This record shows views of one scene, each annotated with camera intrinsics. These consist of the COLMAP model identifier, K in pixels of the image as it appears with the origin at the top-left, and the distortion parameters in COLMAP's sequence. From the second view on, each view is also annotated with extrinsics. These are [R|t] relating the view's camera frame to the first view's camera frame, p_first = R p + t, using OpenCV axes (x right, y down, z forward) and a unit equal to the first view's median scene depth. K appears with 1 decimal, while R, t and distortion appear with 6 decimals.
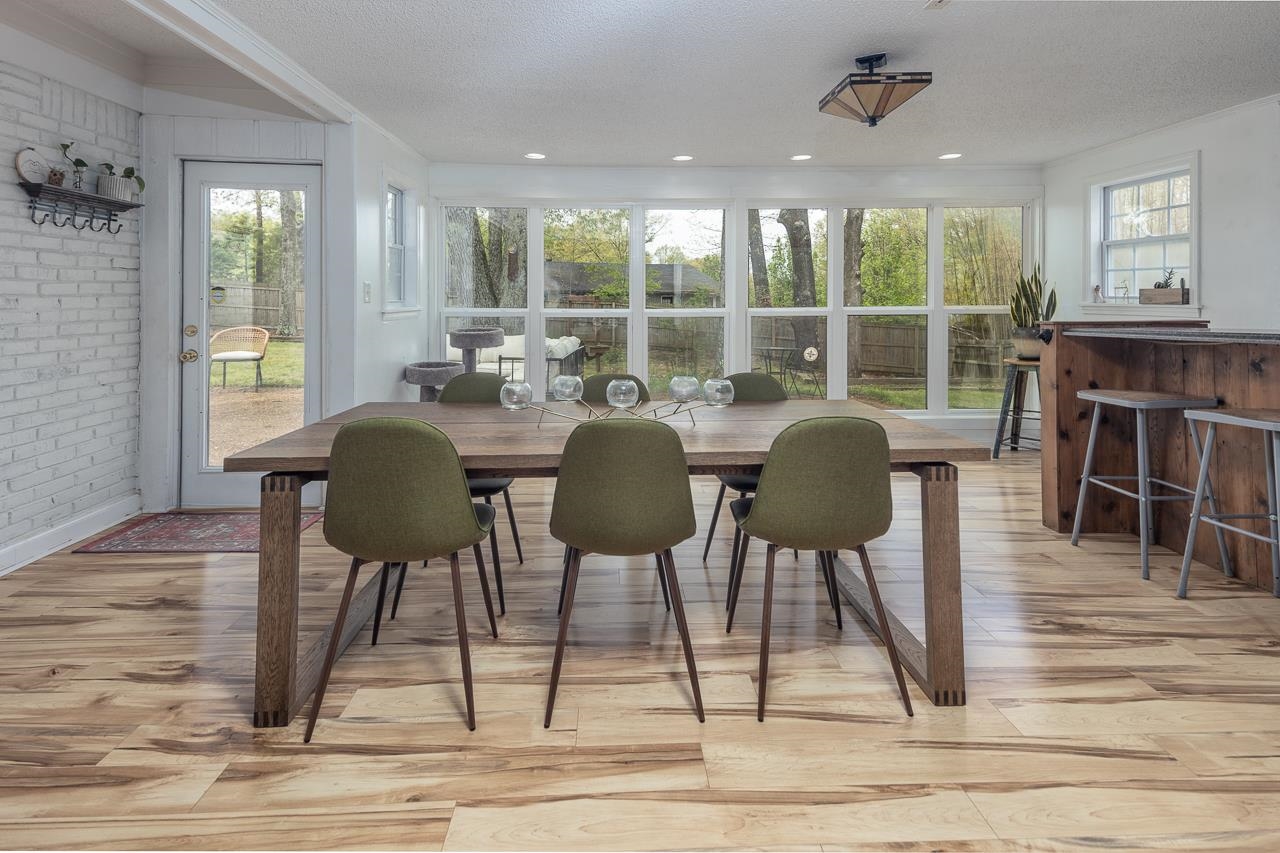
lens RADIAL K [[616.6, 0, 640.0], [0, 616.6, 426.5], [0, 0, 1]] dist [0.002234, 0.000440]
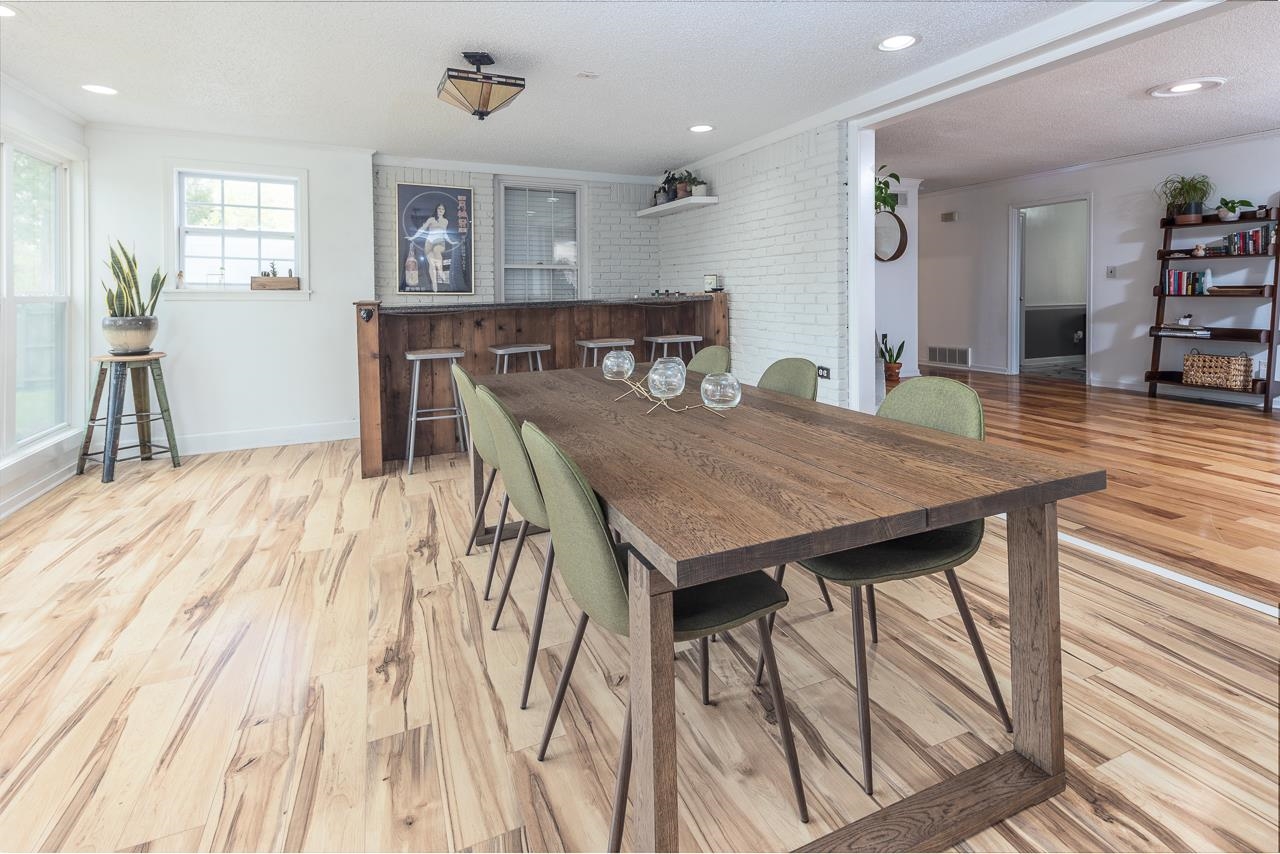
lens RADIAL K [[594.0, 0, 640.0], [0, 594.0, 427.0], [0, 0, 1]] dist [-0.000309, -0.000487]
pose [[-0.367418, -0.199562, 0.908394, -0.759401], [0.190259, 0.939926, 0.283444, -0.212863], [-0.910388, 0.276972, -0.307377, 1.188441]]
